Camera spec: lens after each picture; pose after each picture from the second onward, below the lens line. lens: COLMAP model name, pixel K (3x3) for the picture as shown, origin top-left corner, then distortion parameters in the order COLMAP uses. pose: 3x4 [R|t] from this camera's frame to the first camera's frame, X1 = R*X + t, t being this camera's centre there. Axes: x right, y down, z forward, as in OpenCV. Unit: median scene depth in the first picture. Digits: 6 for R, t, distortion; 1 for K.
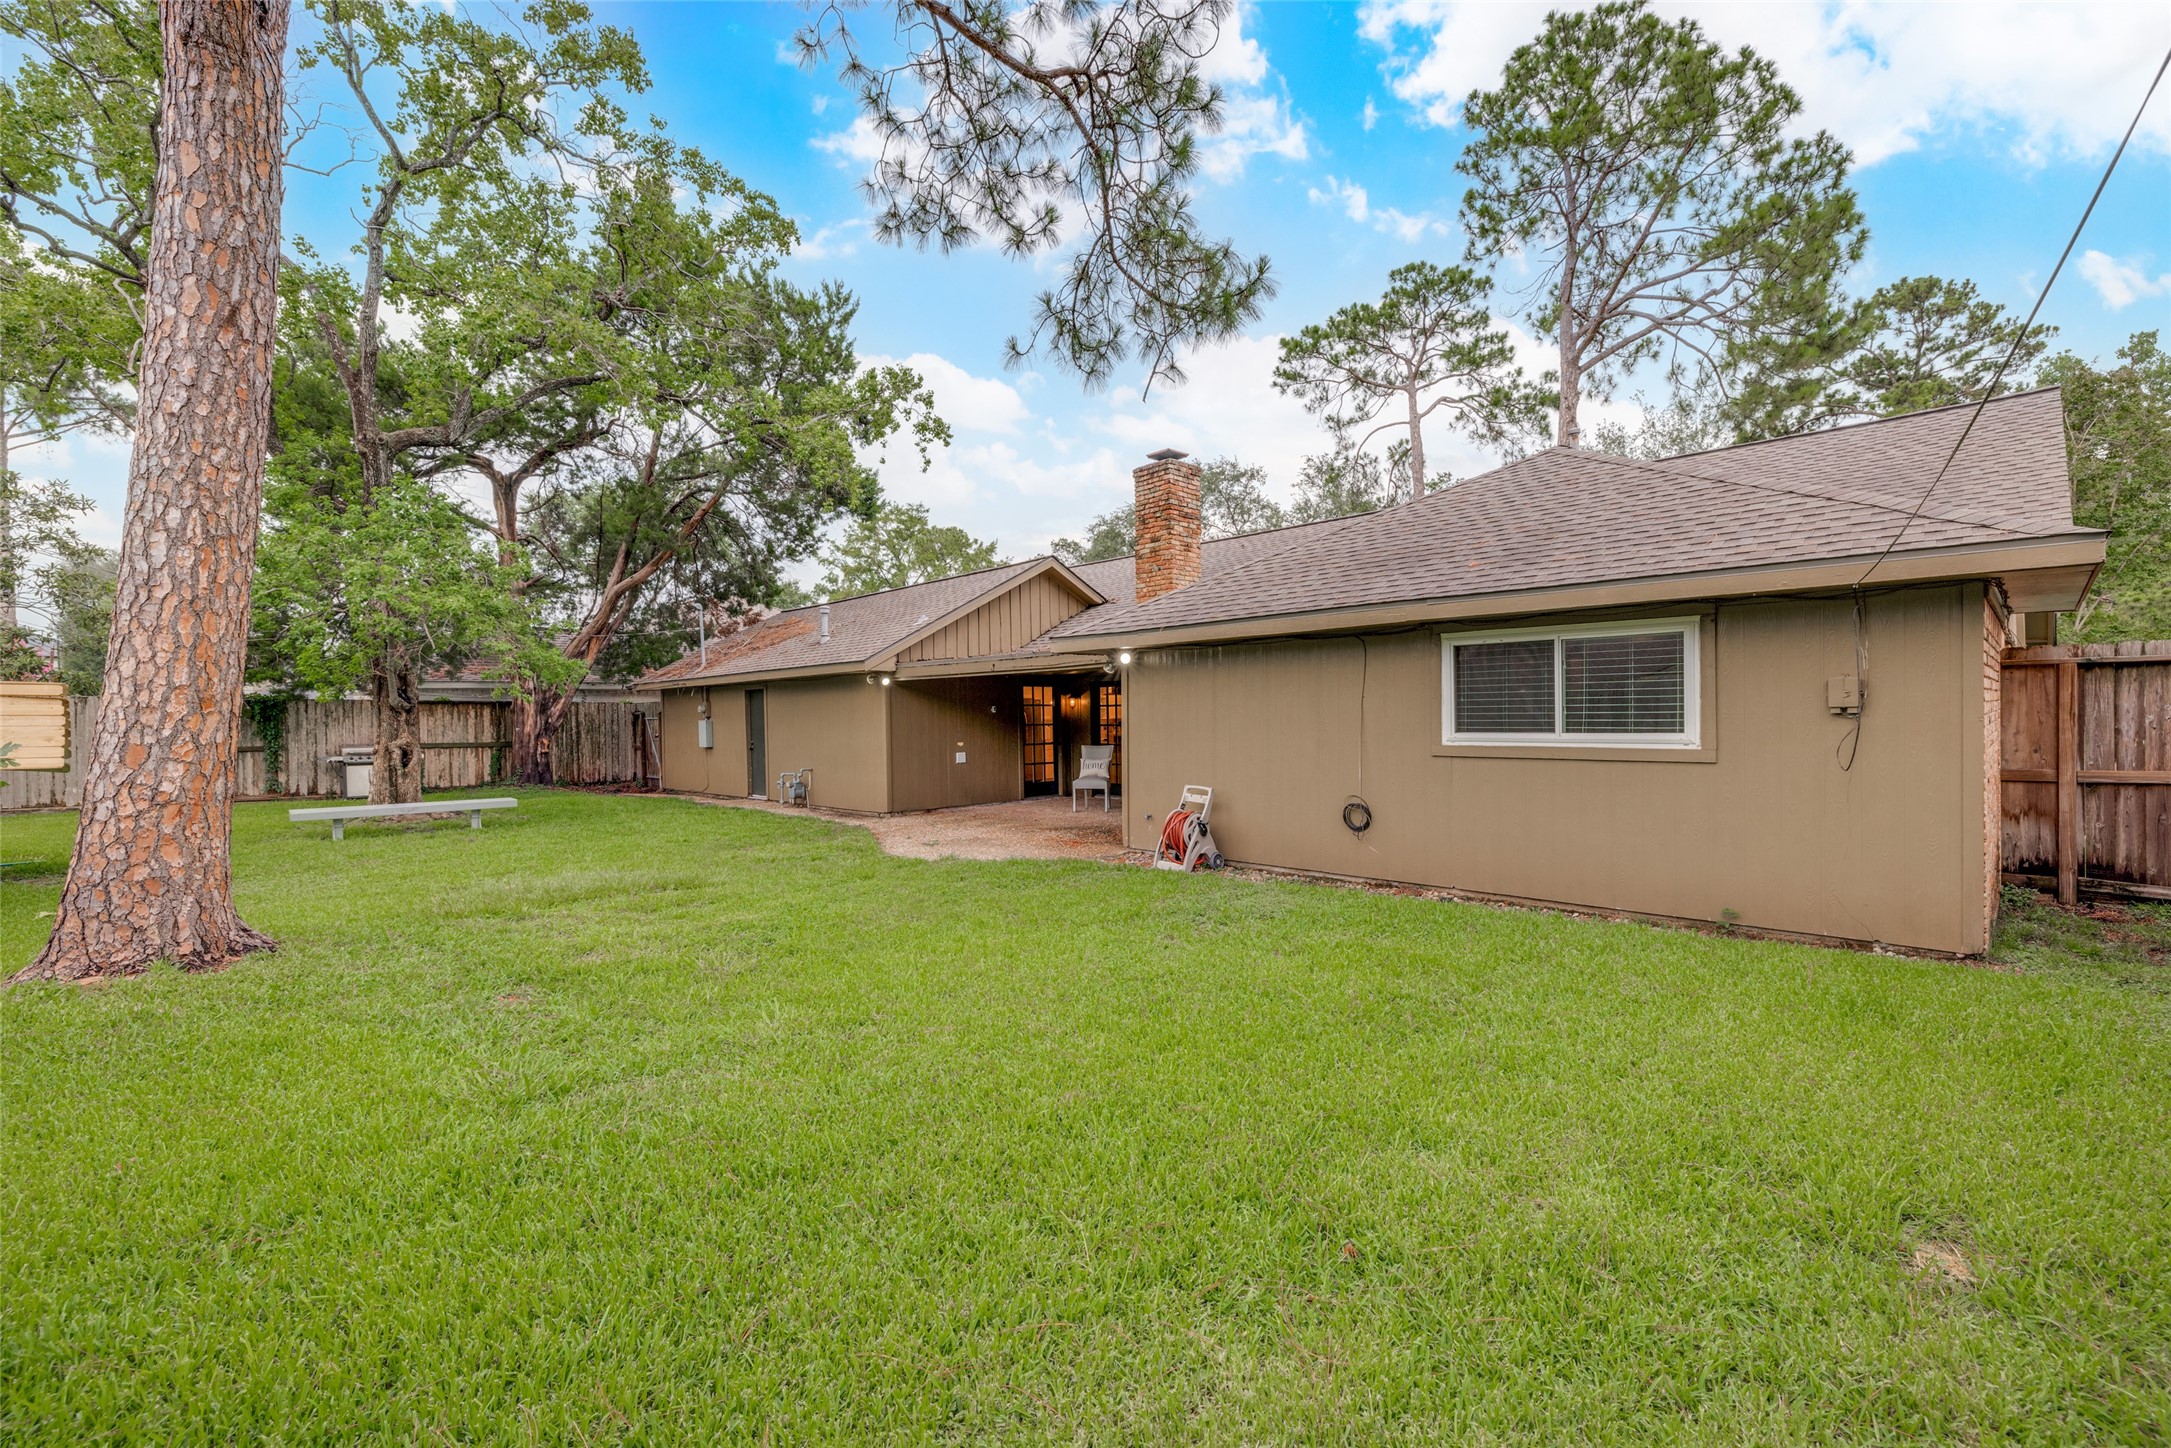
lens RADIAL K [[983.1, 0, 1072.8], [0, 983.1, 733.7], [0, 0, 1]] dist [-0.003594, 0.000728]
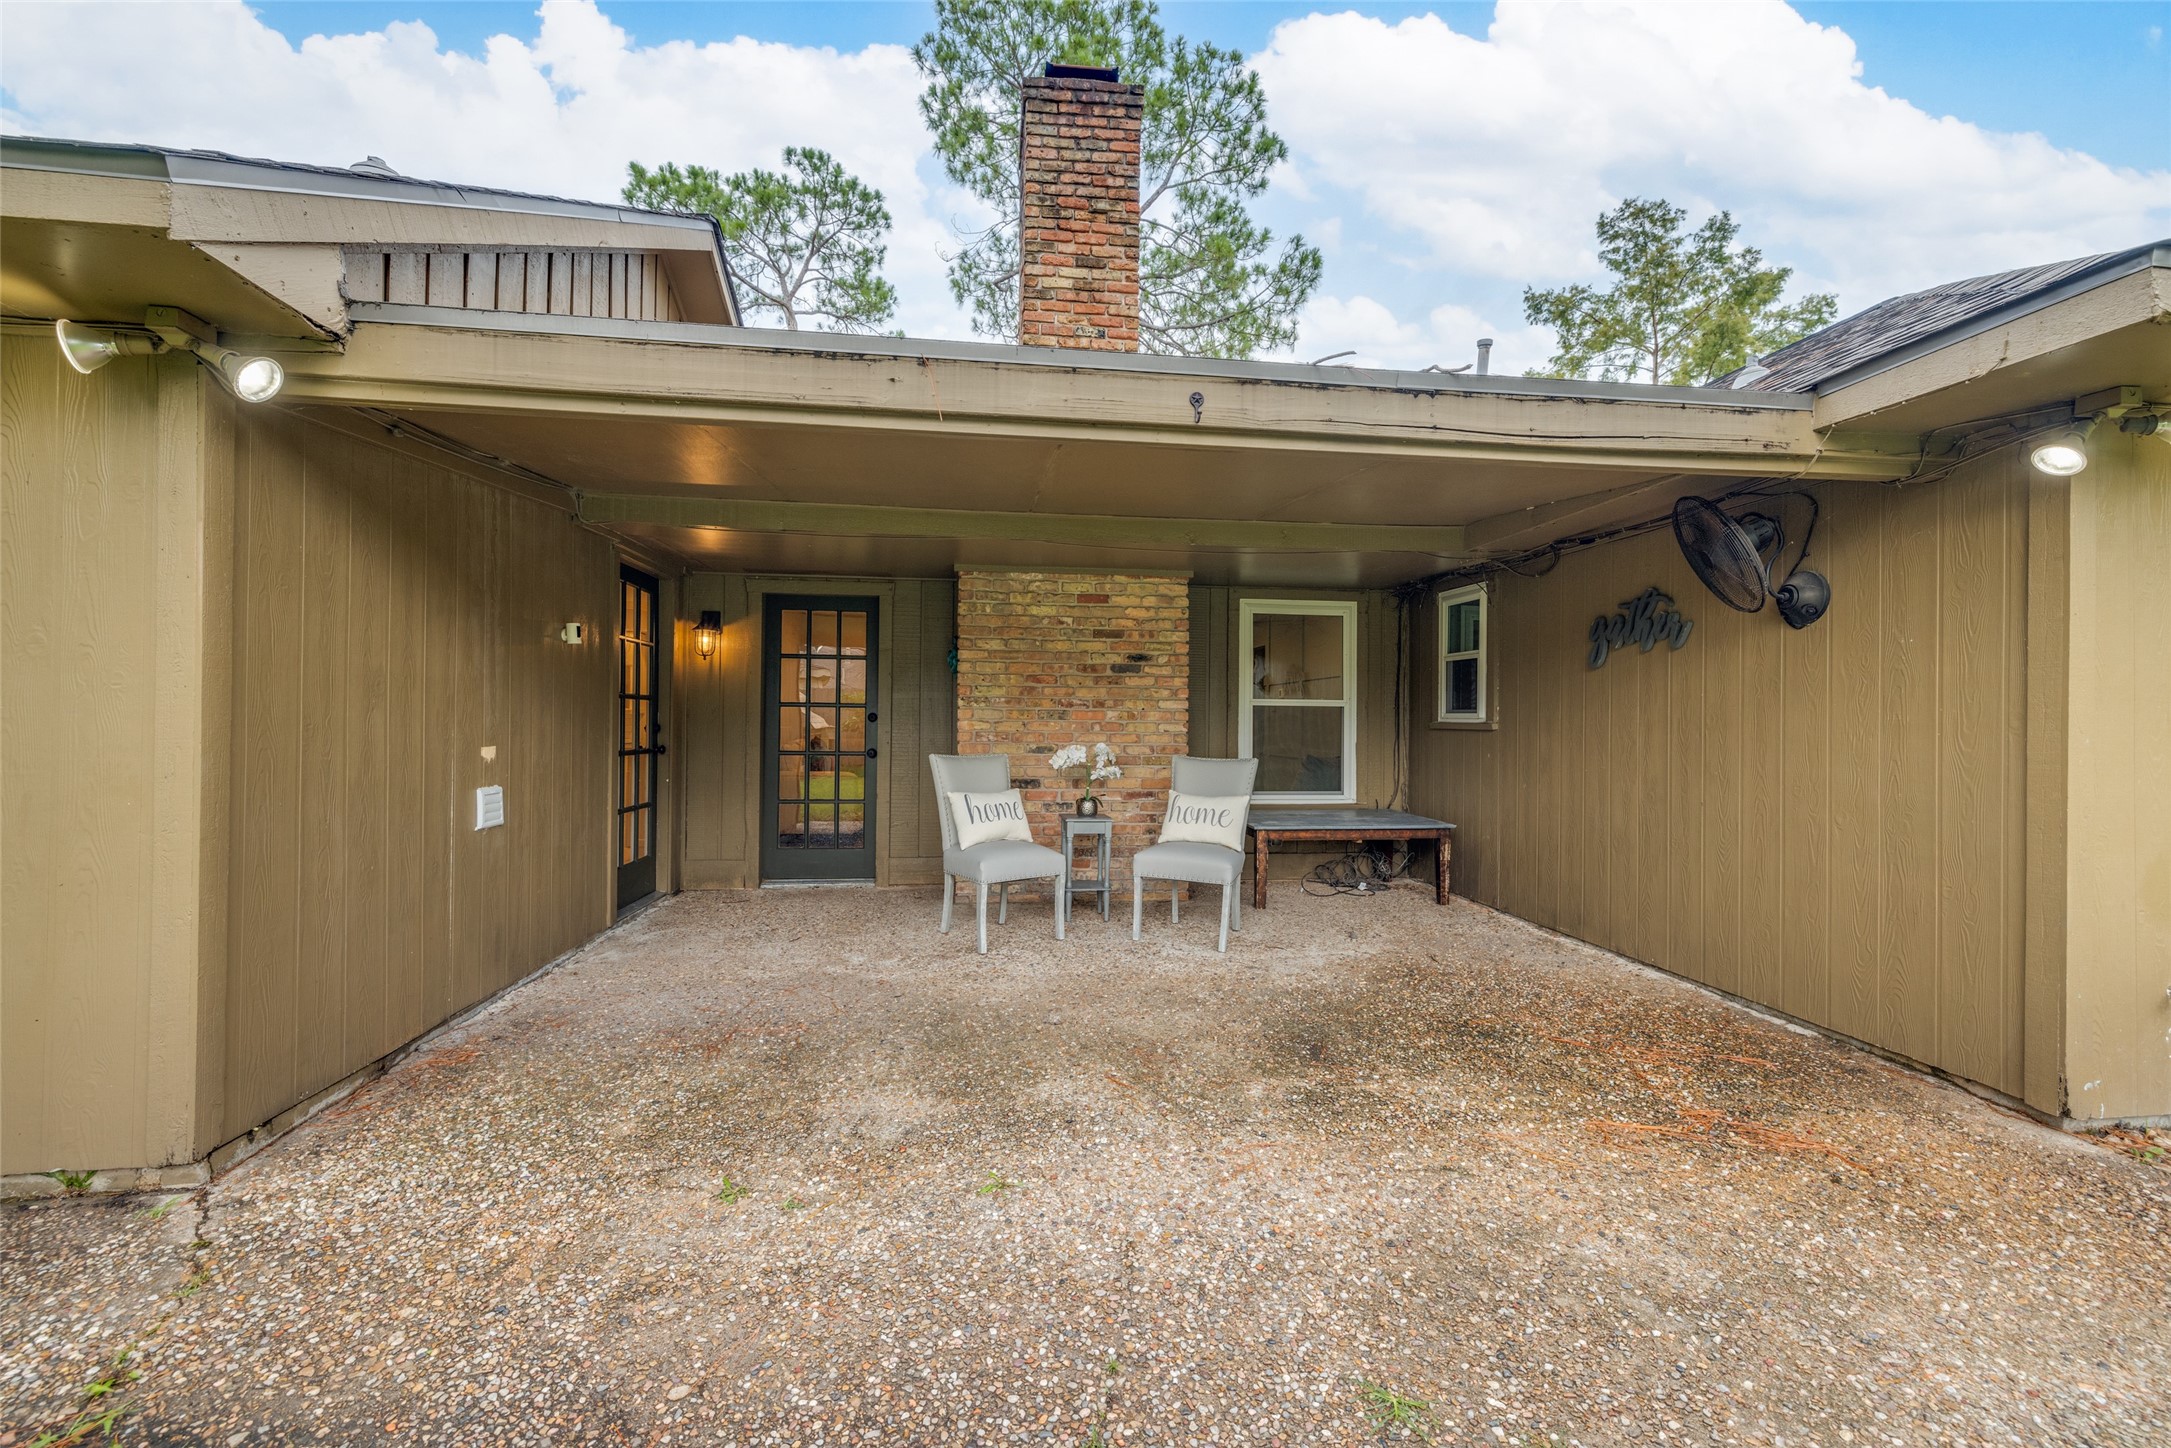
lens RADIAL K [[912.6, 0, 1097.2], [0, 912.6, 716.7], [0, 0, 1]] dist [-0.000348, 0.000468]
pose [[0.578798, 0.026666, 0.815035, -0.180222], [-0.002811, 0.999525, -0.030705, 0.006569], [-0.815466, 0.015481, 0.578598, 0.616432]]
